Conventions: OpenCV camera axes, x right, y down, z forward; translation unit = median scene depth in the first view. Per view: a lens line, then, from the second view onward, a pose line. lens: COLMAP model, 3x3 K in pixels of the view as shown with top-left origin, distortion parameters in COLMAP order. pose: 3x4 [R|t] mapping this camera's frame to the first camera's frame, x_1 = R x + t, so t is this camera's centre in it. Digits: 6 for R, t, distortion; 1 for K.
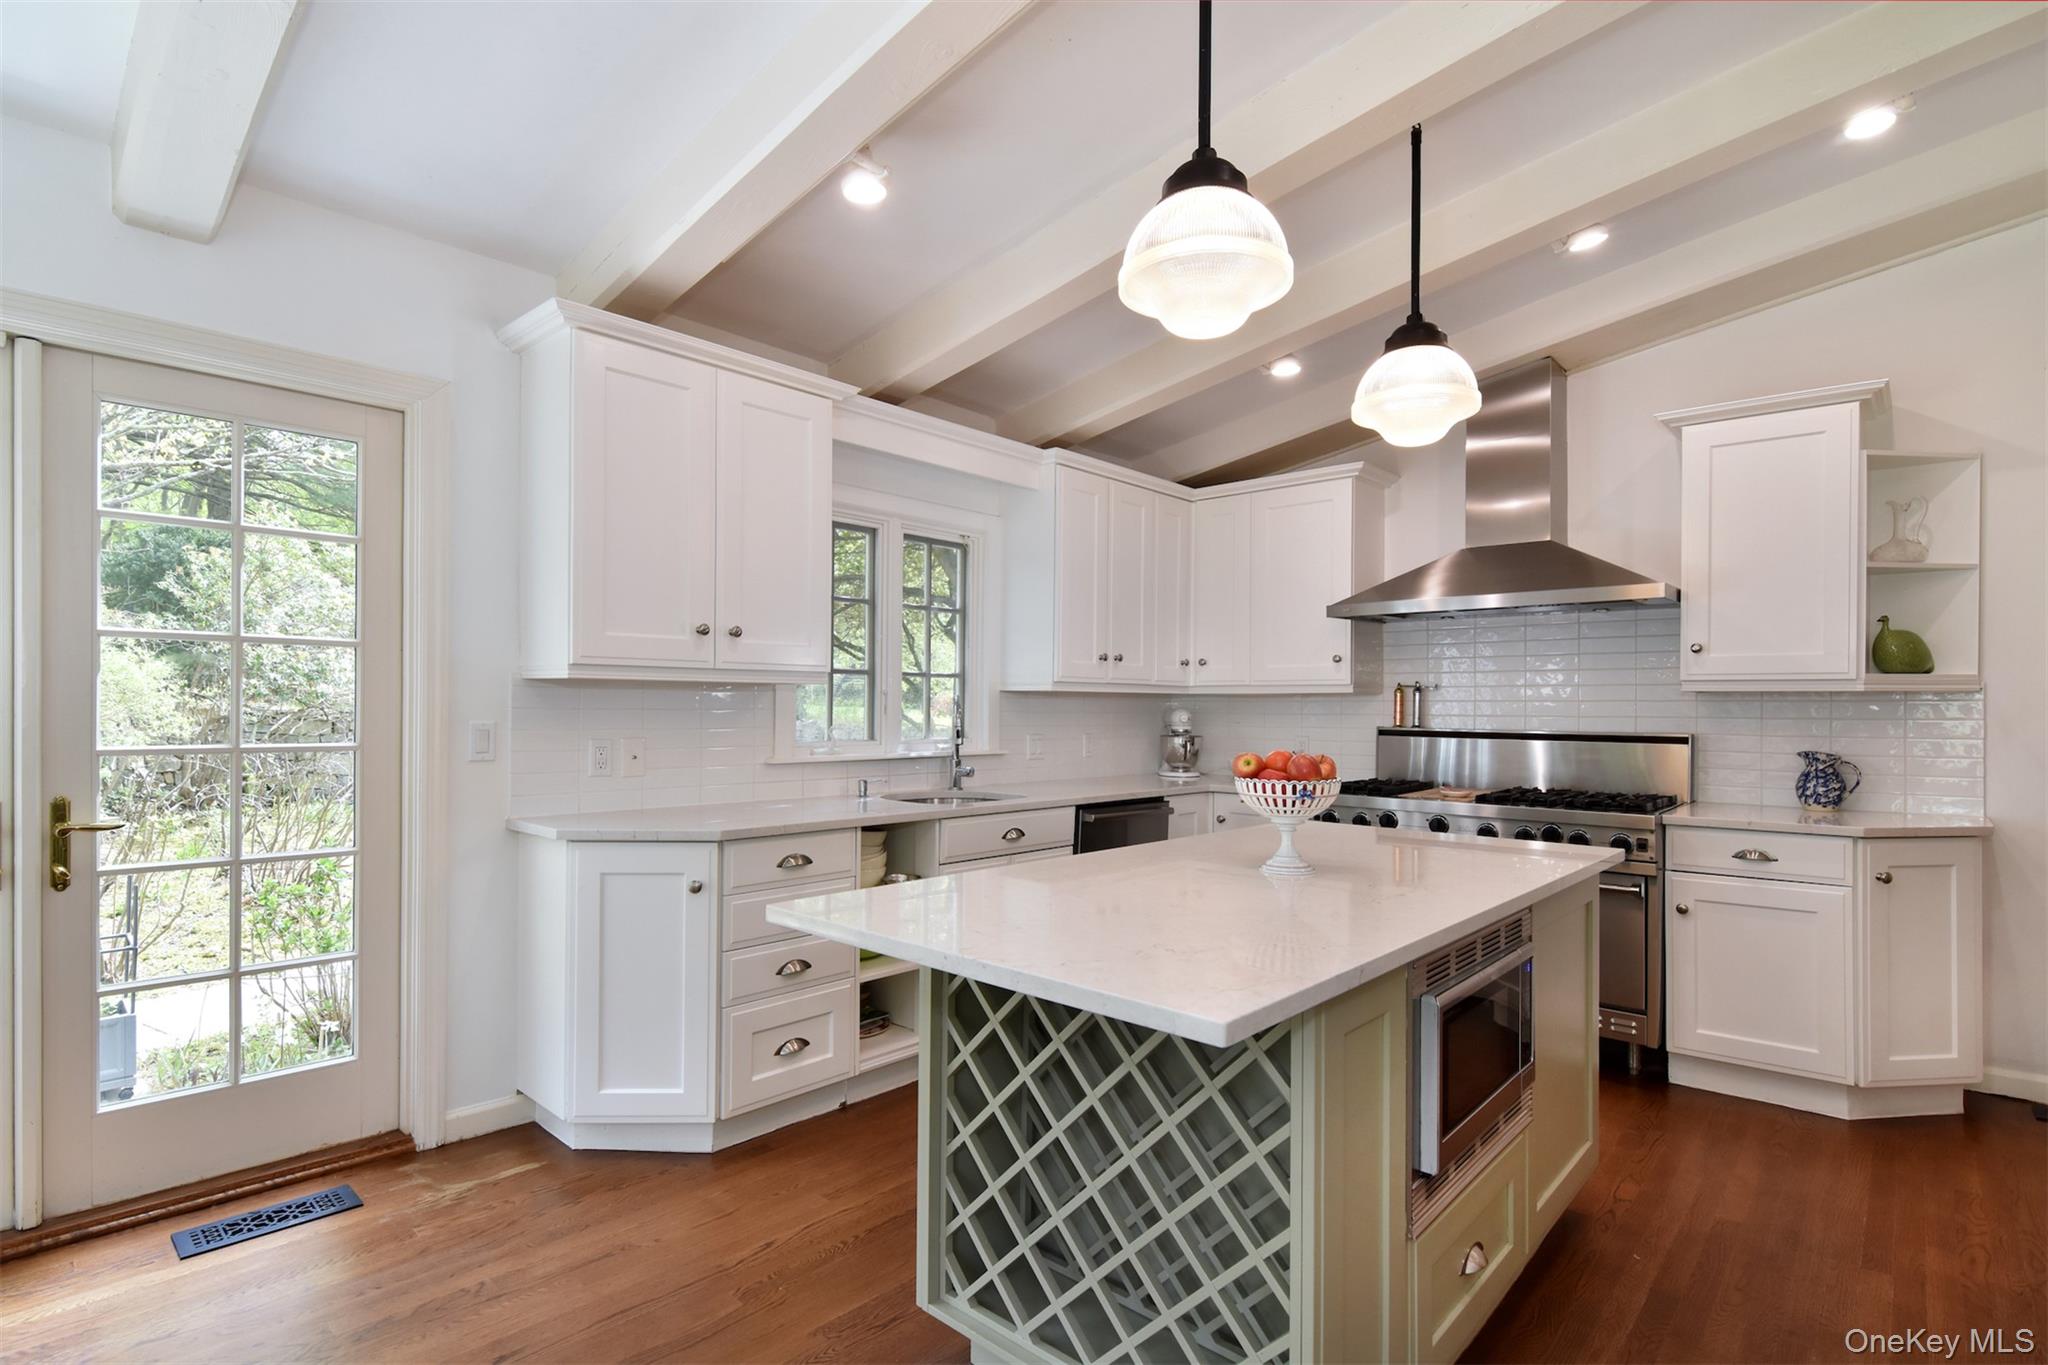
lens RADIAL K [[1018.8, 0, 1023.6], [0, 1018.8, 708.7], [0, 0, 1]] dist [-0.000516, -0.000217]
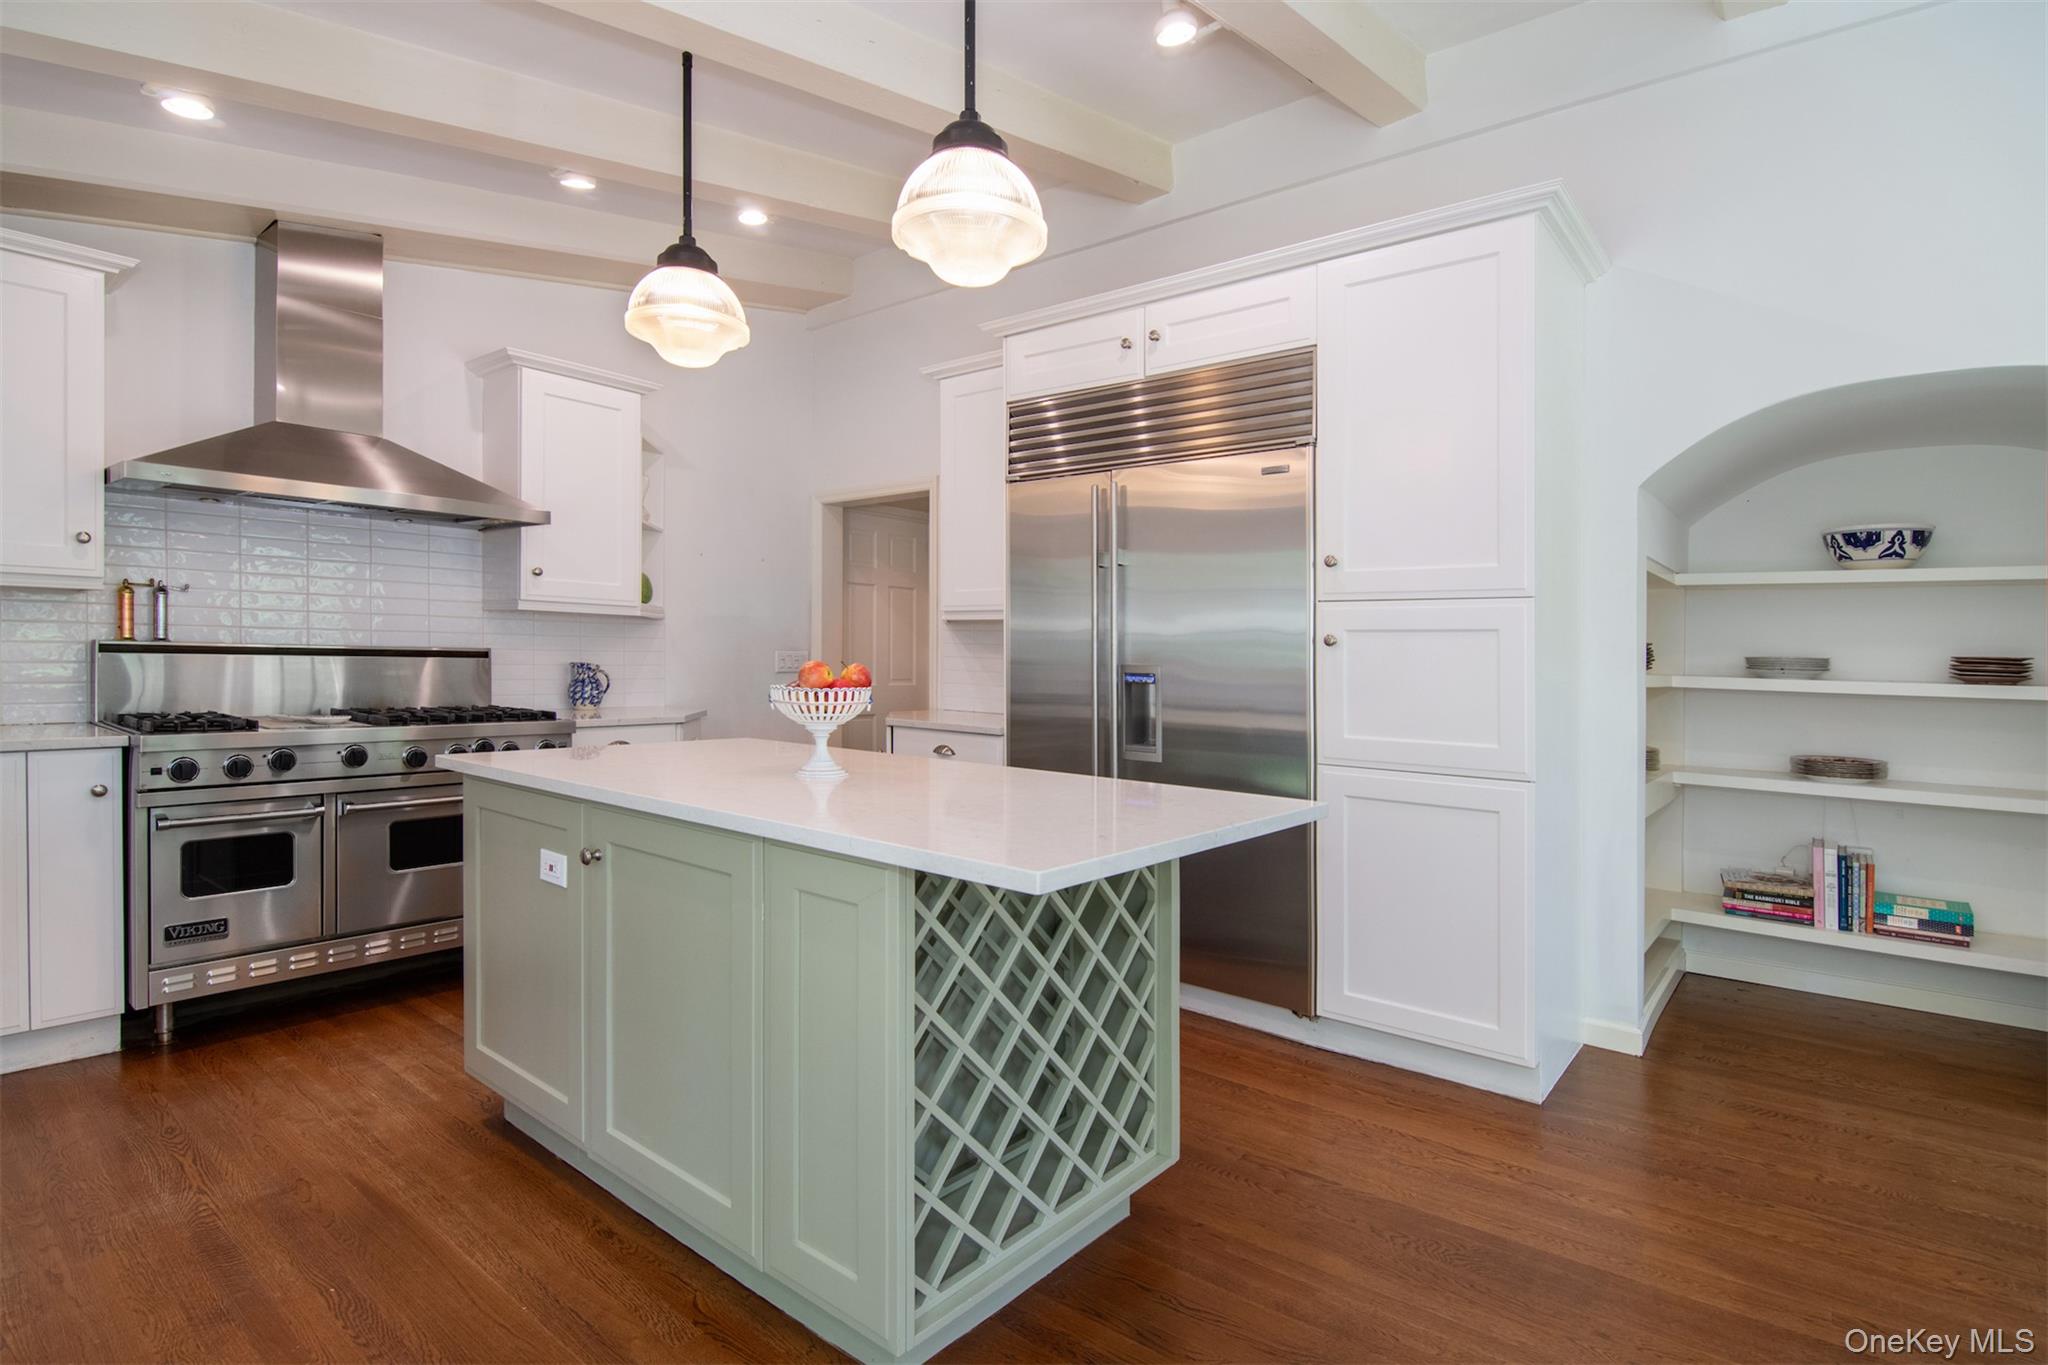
lens RADIAL K [[1008.4, 0, 1037.0], [0, 1008.4, 671.6], [0, 0, 1]] dist [-0.018794, -0.000955]
pose [[-0.050902, -0.022096, 0.998459, -0.478410], [-0.018298, 0.999608, 0.021188, 0.017585], [-0.998536, -0.017192, -0.051286, 0.509902]]
